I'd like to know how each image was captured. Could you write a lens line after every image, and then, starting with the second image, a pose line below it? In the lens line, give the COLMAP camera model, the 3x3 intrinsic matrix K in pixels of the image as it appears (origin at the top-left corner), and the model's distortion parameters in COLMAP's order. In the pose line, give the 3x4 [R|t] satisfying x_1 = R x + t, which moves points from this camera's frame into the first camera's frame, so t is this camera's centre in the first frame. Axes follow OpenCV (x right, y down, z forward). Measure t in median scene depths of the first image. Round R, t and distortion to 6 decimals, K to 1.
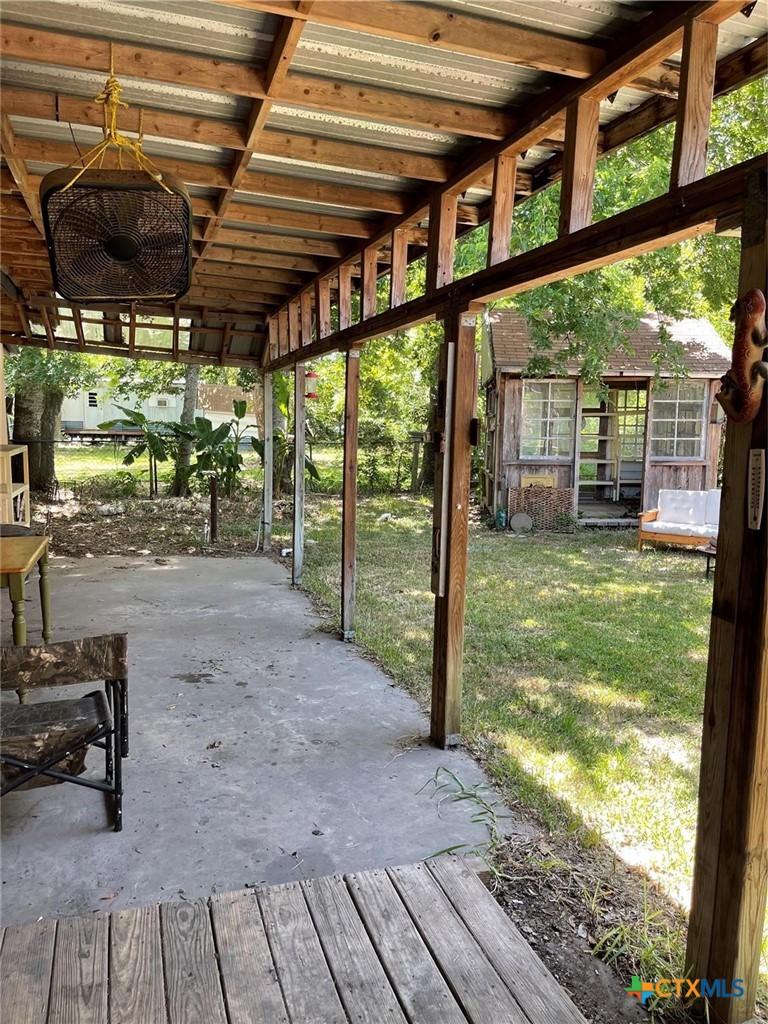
lens RADIAL K [[772.3, 0, 383.4], [0, 772.3, 514.6], [0, 0, 1]] dist [0.051321, -0.001184]
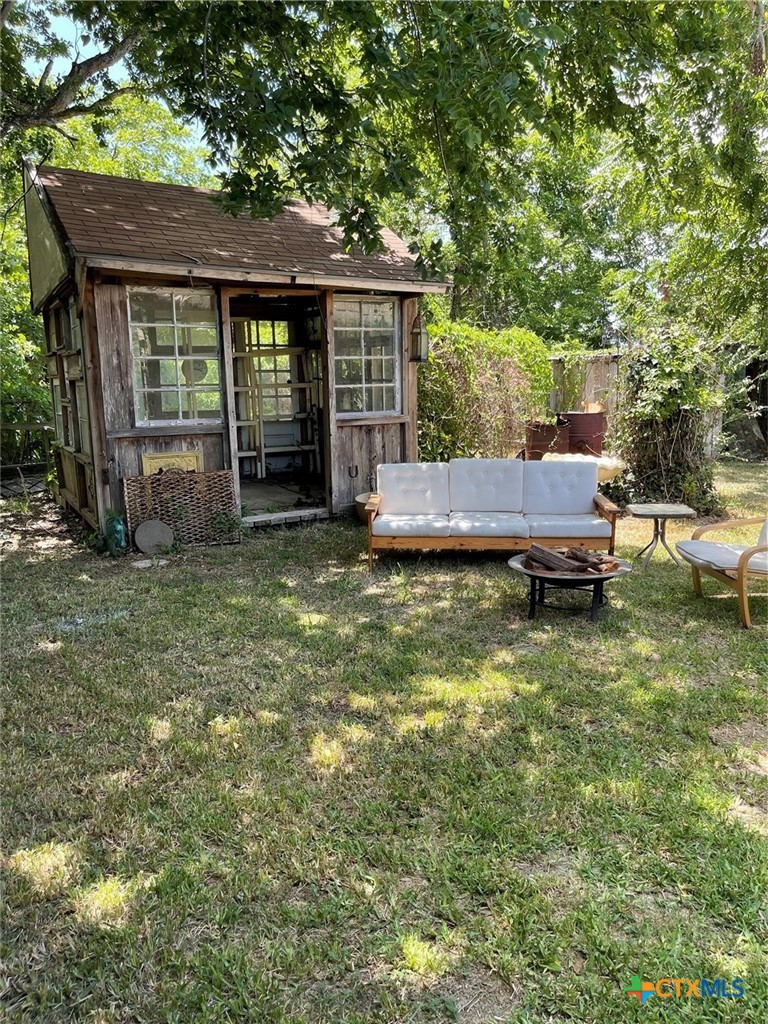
lens RADIAL K [[772.3, 0, 385.2], [0, 772.3, 522.3], [0, 0, 1]] dist [0.051321, -0.001184]
pose [[0.841035, -0.121457, 0.527170, 0.017585], [0.088393, 0.992228, 0.087584, -0.035861], [-0.533710, -0.027063, 0.845234, 0.408491]]
